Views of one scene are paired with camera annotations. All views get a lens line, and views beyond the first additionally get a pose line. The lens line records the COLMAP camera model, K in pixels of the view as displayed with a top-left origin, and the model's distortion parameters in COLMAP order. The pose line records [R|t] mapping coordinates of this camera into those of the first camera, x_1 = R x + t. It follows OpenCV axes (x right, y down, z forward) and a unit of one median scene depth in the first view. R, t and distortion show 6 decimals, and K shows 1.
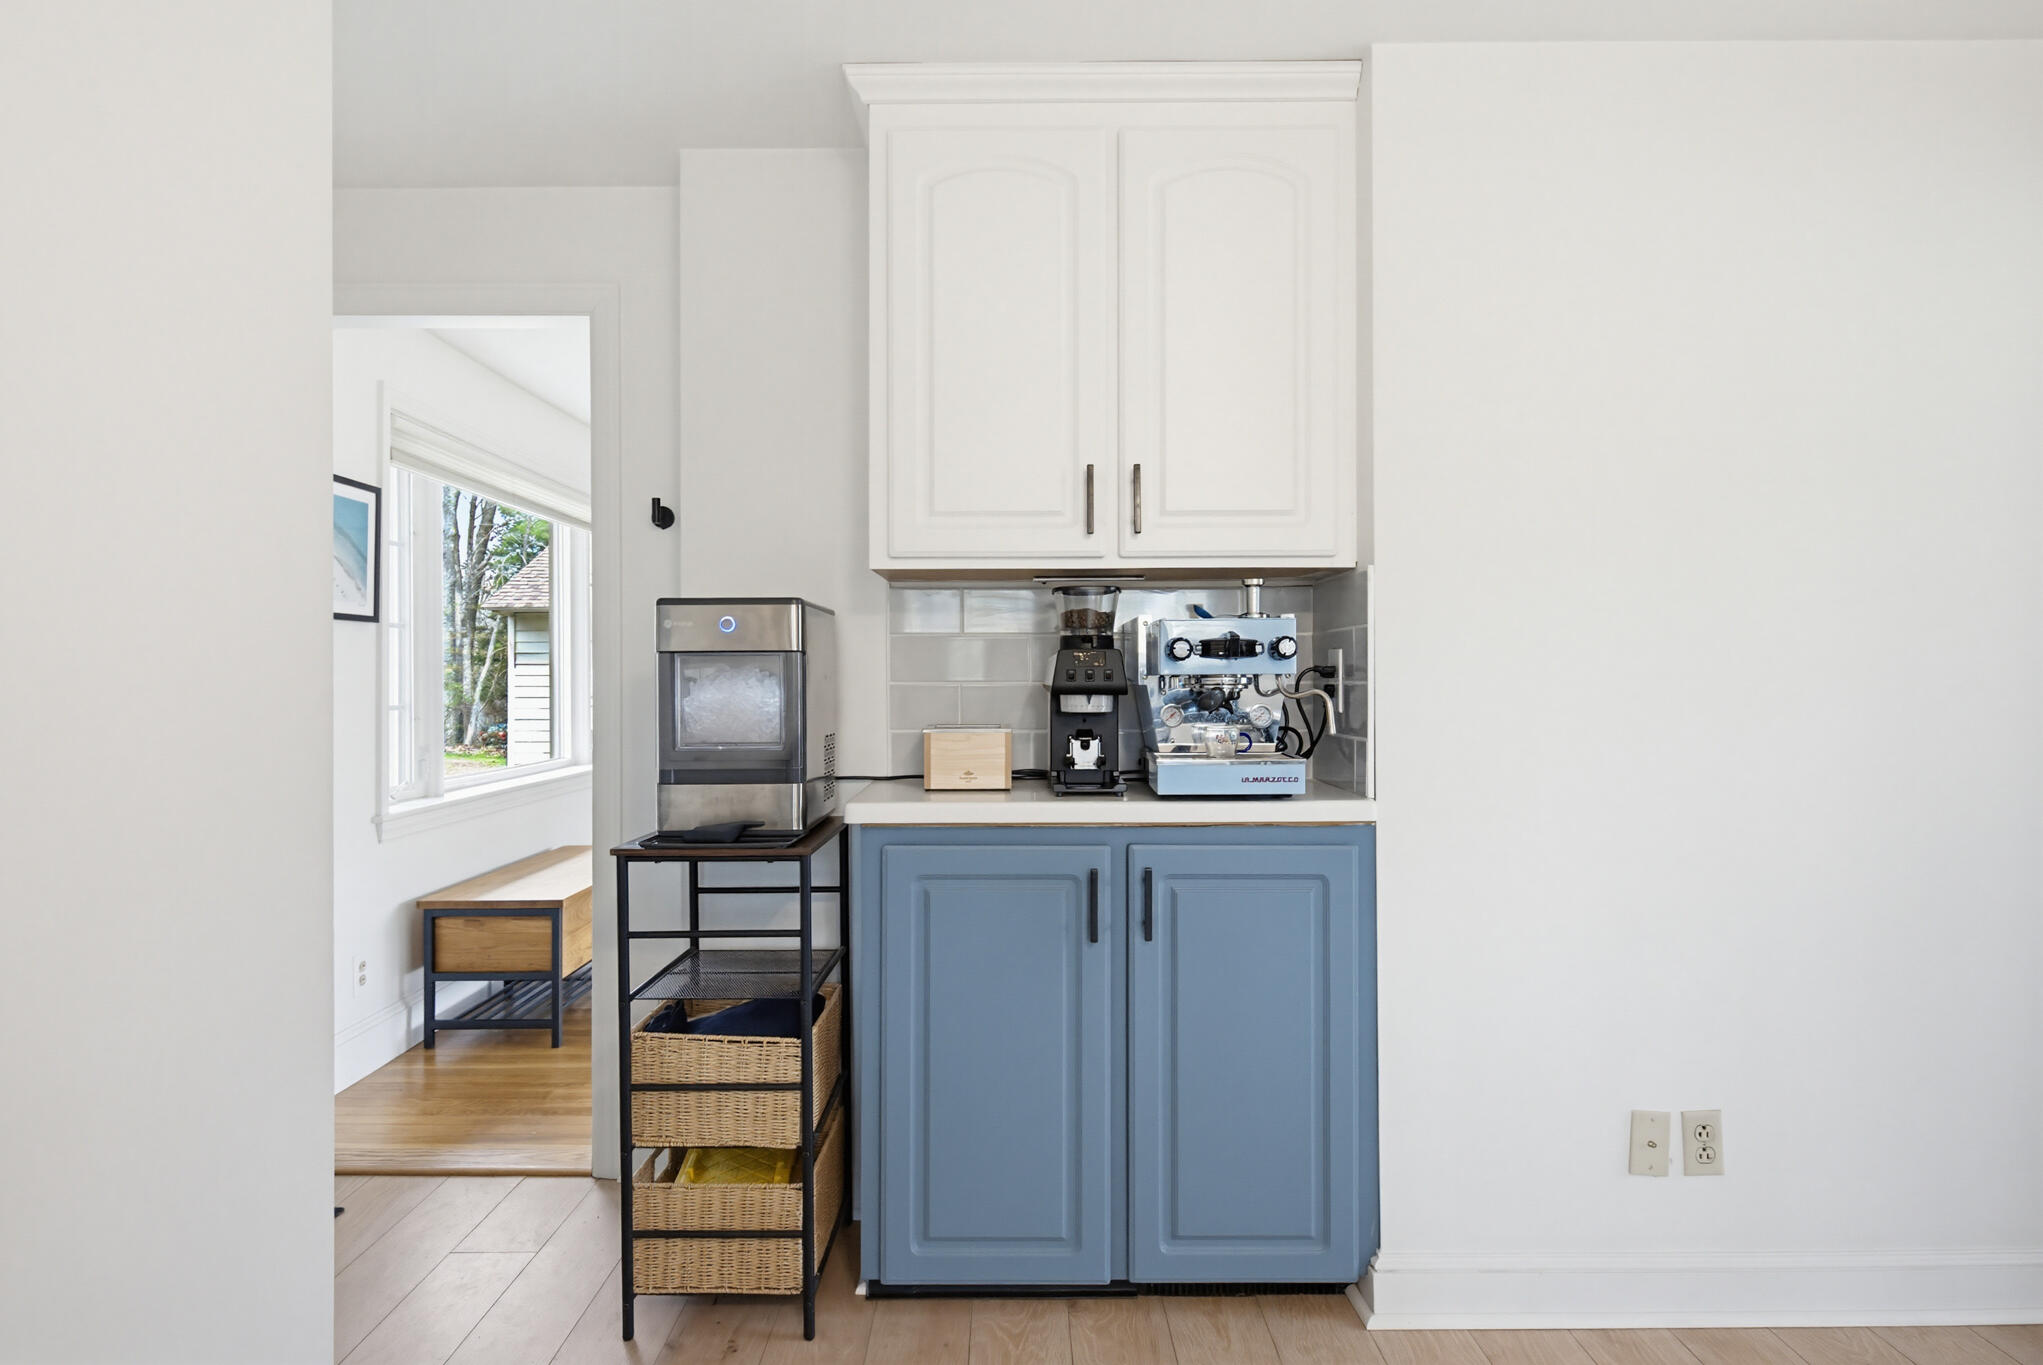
lens RADIAL K [[1150.7, 0, 1041.8], [0, 1150.7, 669.0], [0, 0, 1]] dist [0.010953, -0.011121]
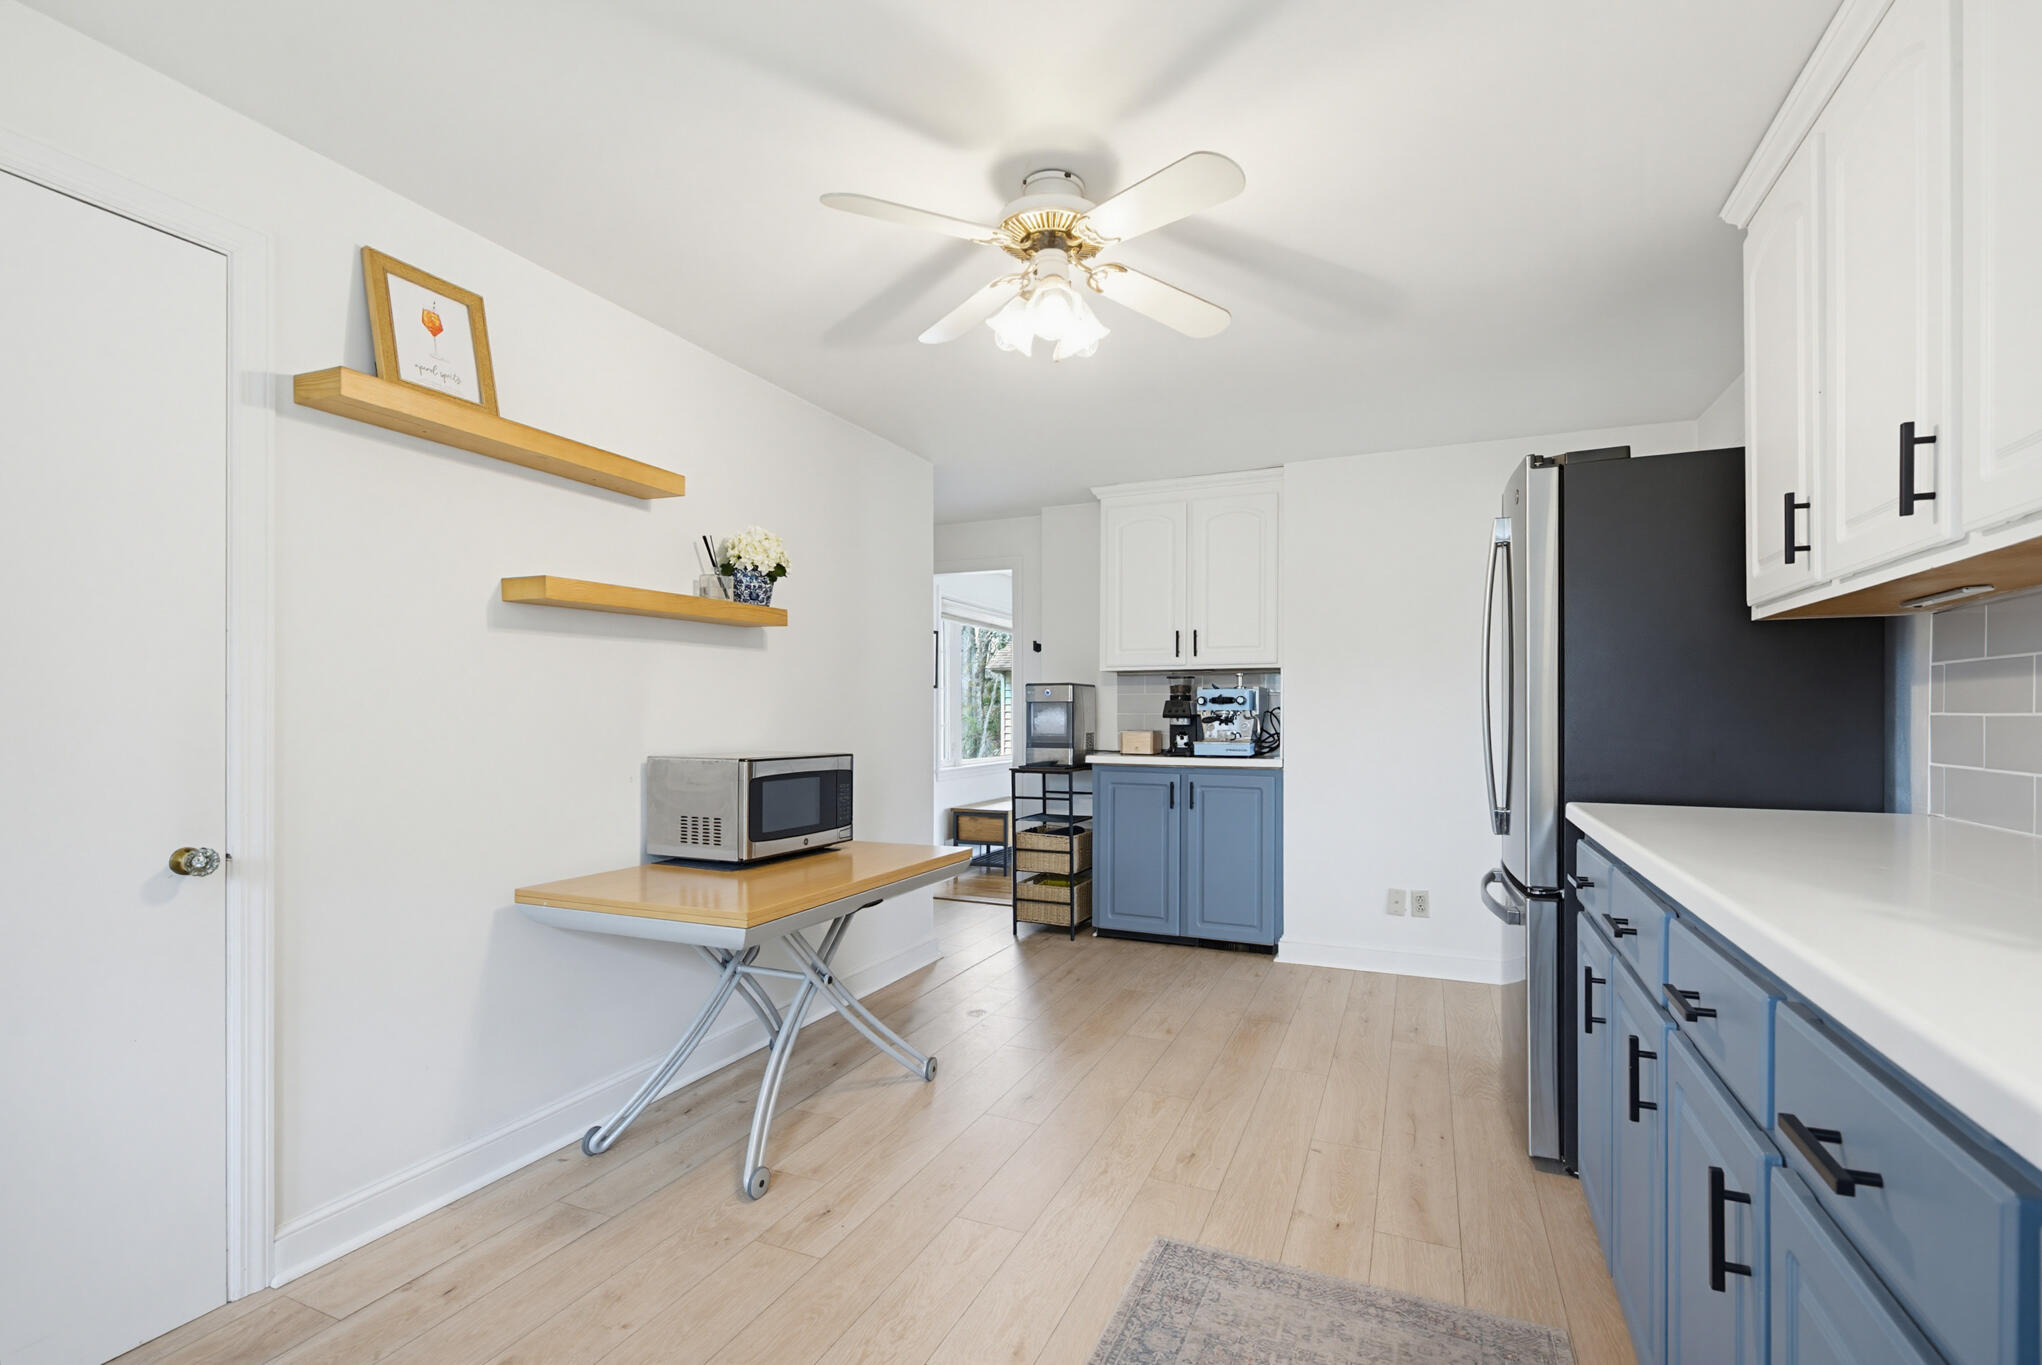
lens RADIAL K [[922.3, 0, 1024.0], [0, 922.3, 702.2], [0, 0, 1]] dist [0.012101, -0.000814]
pose [[0.915204, -0.001115, -0.402990, 0.584360], [-0.001449, 0.999981, -0.006058, -0.000492], [0.402989, 0.006128, 0.915184, -1.100464]]
